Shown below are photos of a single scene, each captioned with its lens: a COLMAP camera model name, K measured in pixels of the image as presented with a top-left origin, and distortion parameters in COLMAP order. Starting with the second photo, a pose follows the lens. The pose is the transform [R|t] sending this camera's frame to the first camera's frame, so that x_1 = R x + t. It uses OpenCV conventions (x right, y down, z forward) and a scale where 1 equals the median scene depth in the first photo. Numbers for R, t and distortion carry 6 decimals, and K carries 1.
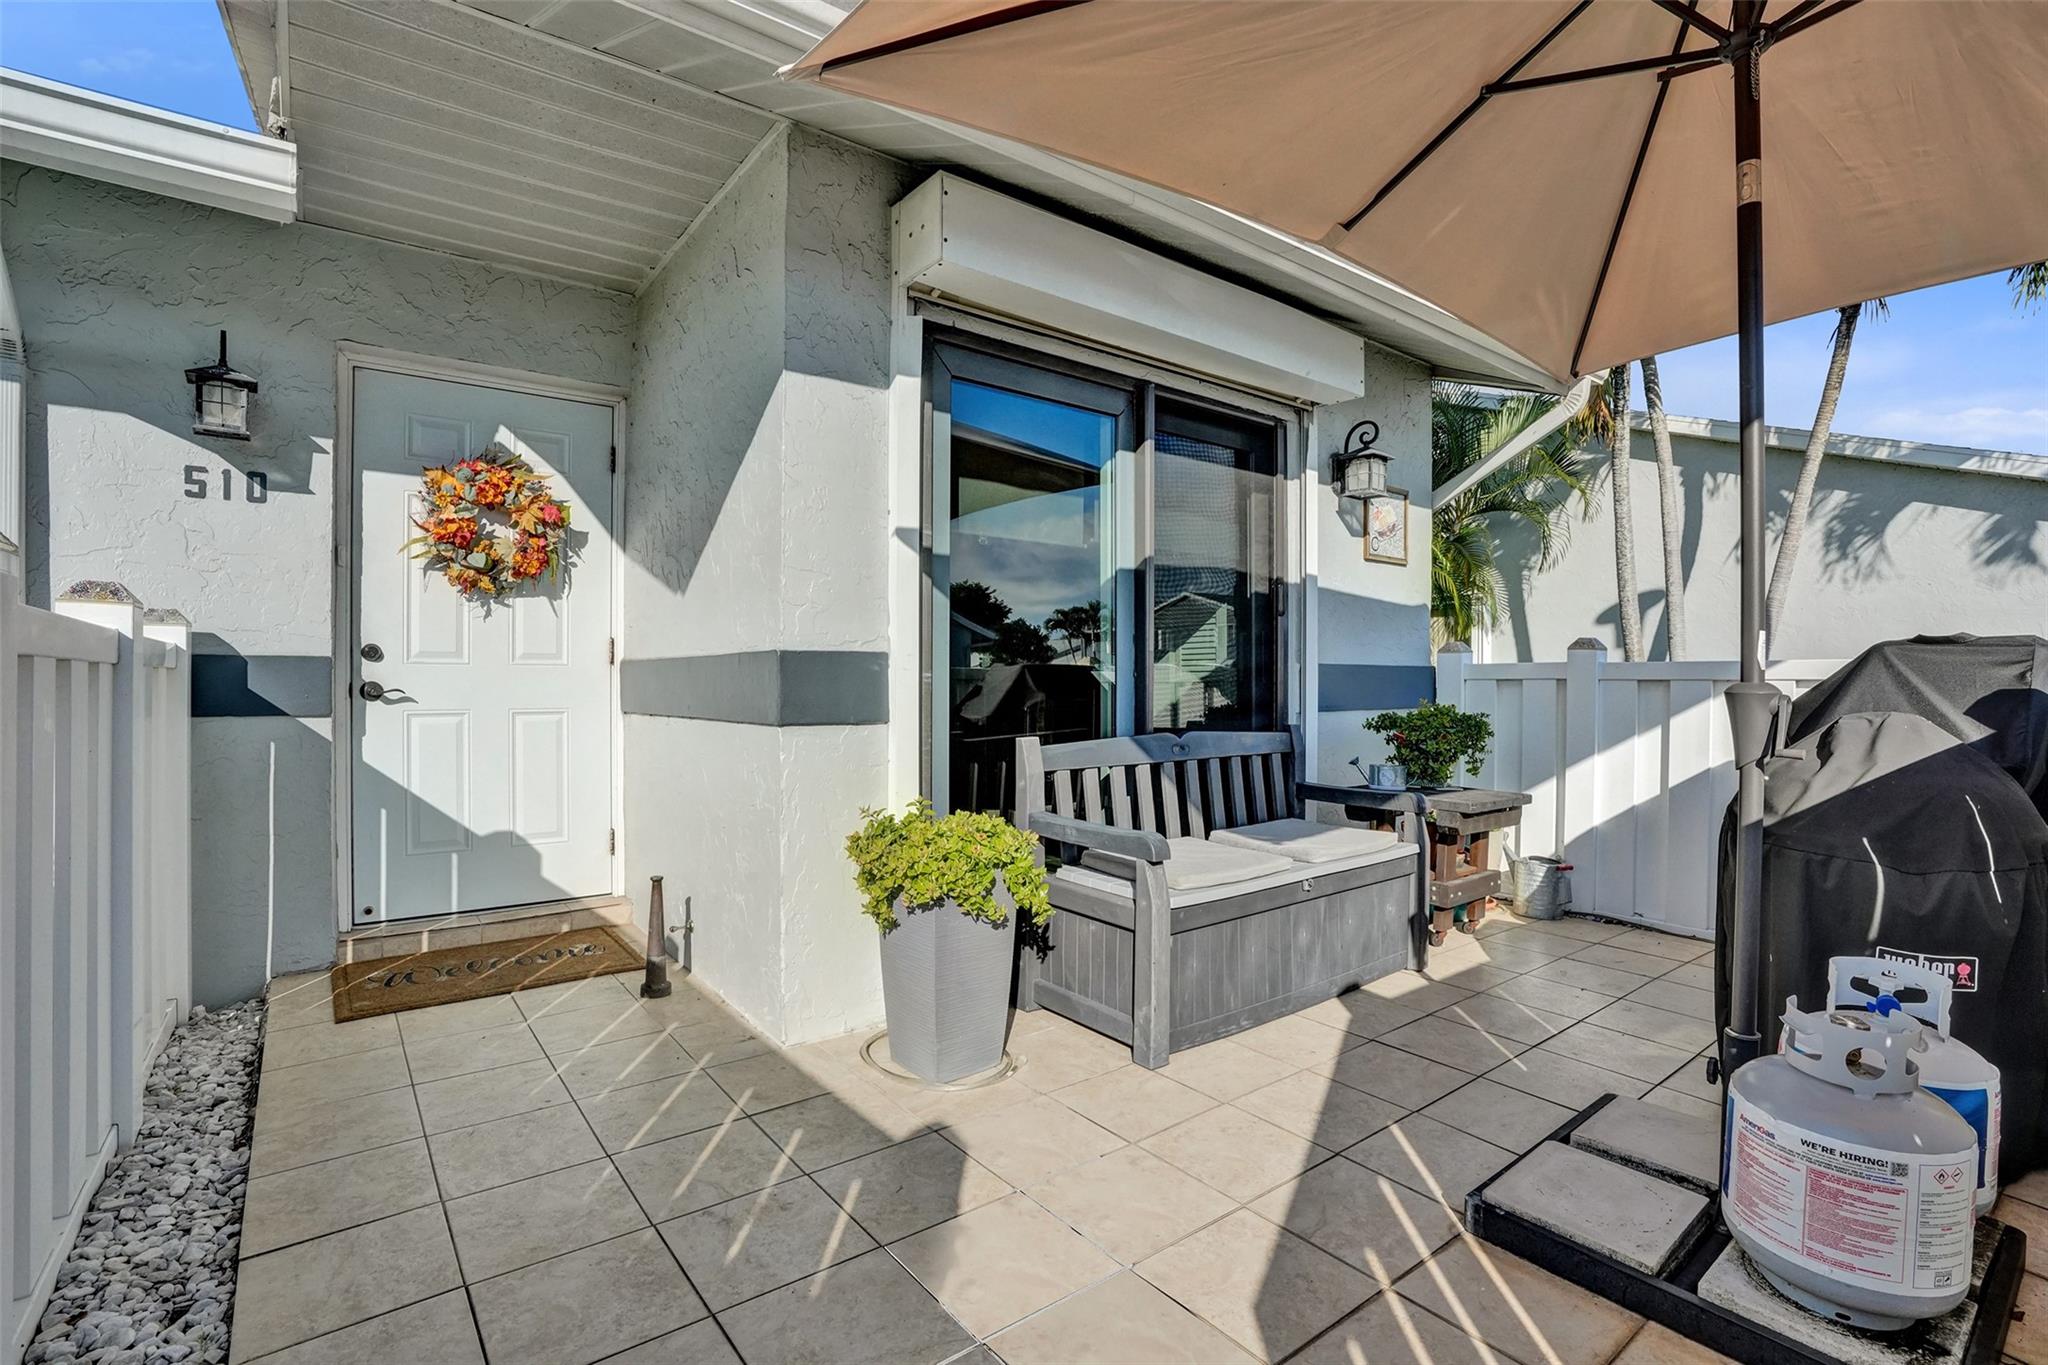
lens RADIAL K [[944.9, 0, 1041.0], [0, 944.9, 684.6], [0, 0, 1]] dist [-0.058900, 0.022362]
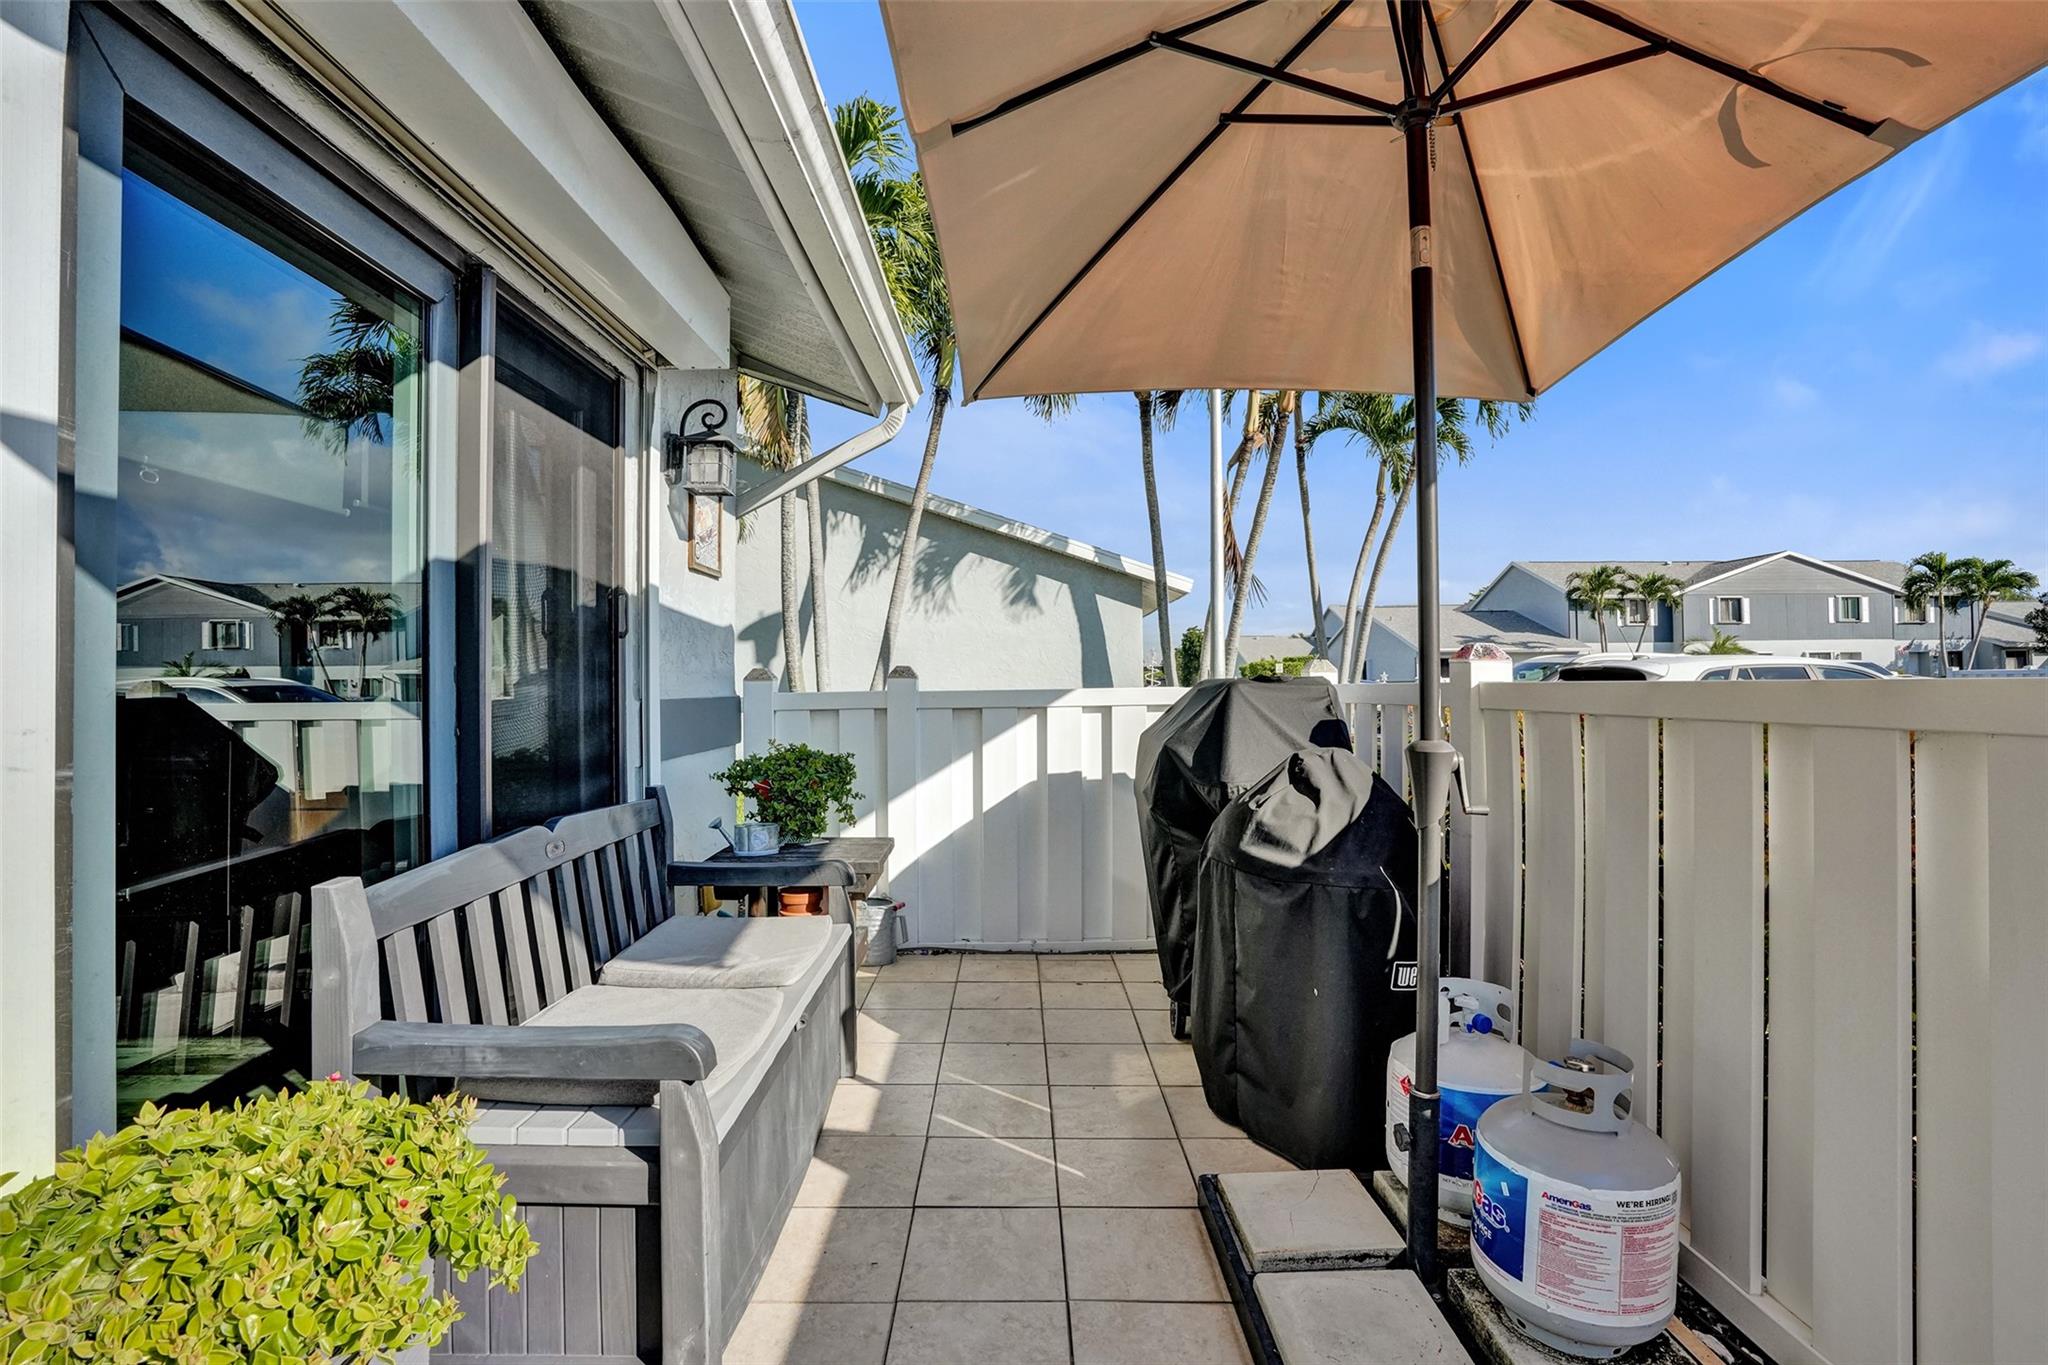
lens RADIAL K [[944.9, 0, 997.6], [0, 944.9, 668.4], [0, 0, 1]] dist [-0.058900, 0.022362]
pose [[0.623773, 0.001384, 0.781604, -0.142052], [0.018865, 0.999680, -0.016826, -0.032663], [-0.781378, 0.025240, 0.623548, 0.326416]]
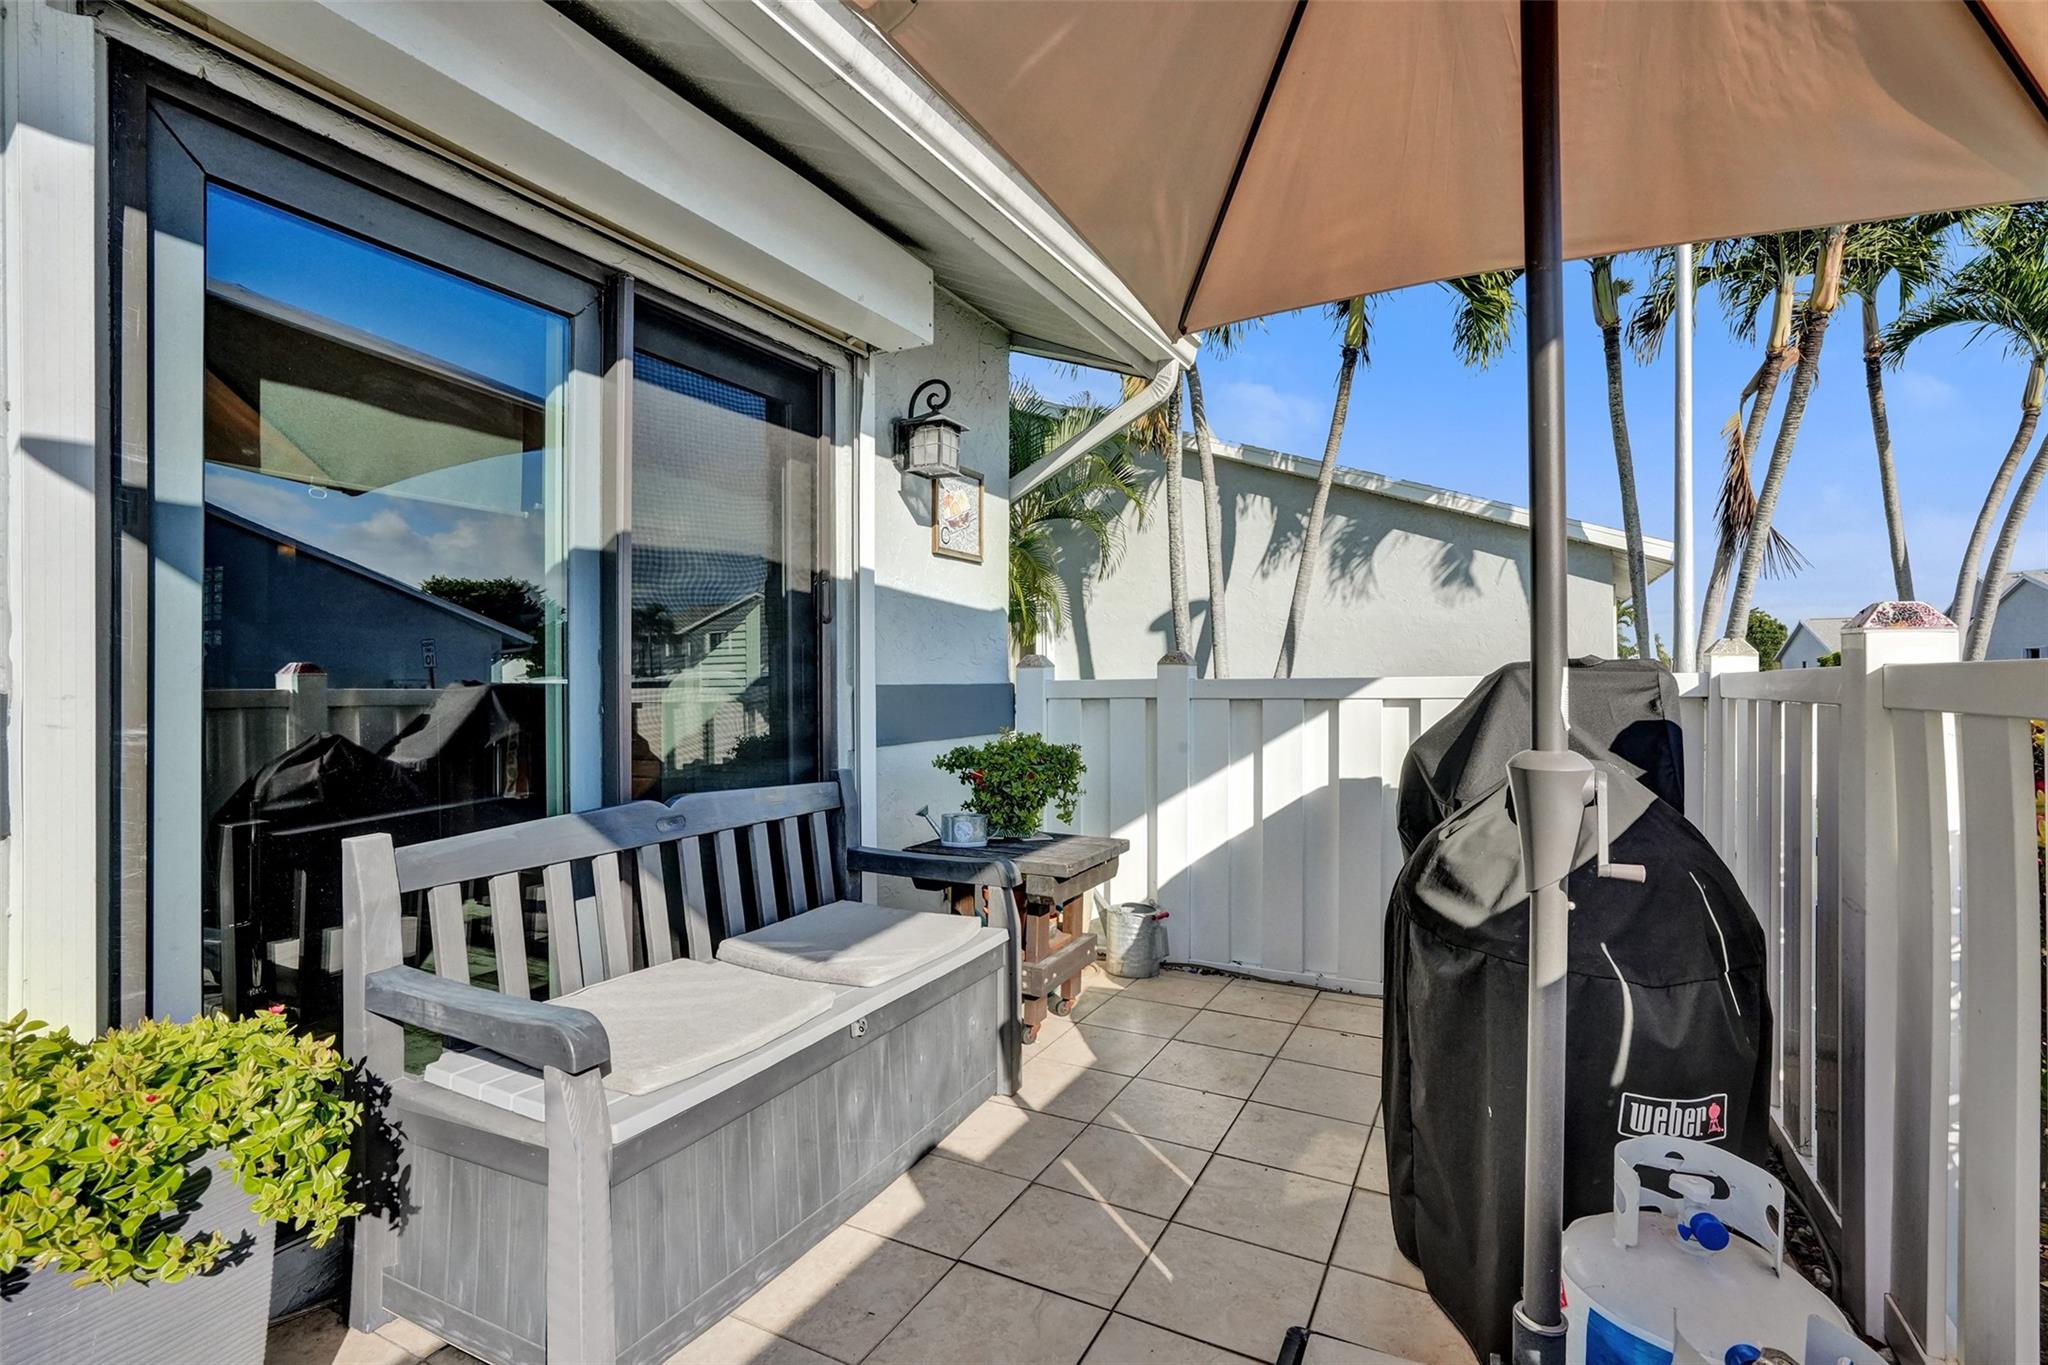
lens RADIAL K [[944.9, 0, 1019.2], [0, 944.9, 682.2], [0, 0, 1]] dist [-0.058900, 0.022362]
pose [[0.912766, -0.011252, 0.408328, 0.091105], [0.013982, 0.999895, -0.003701, -0.022035], [-0.408244, 0.009087, 0.912828, 0.261896]]
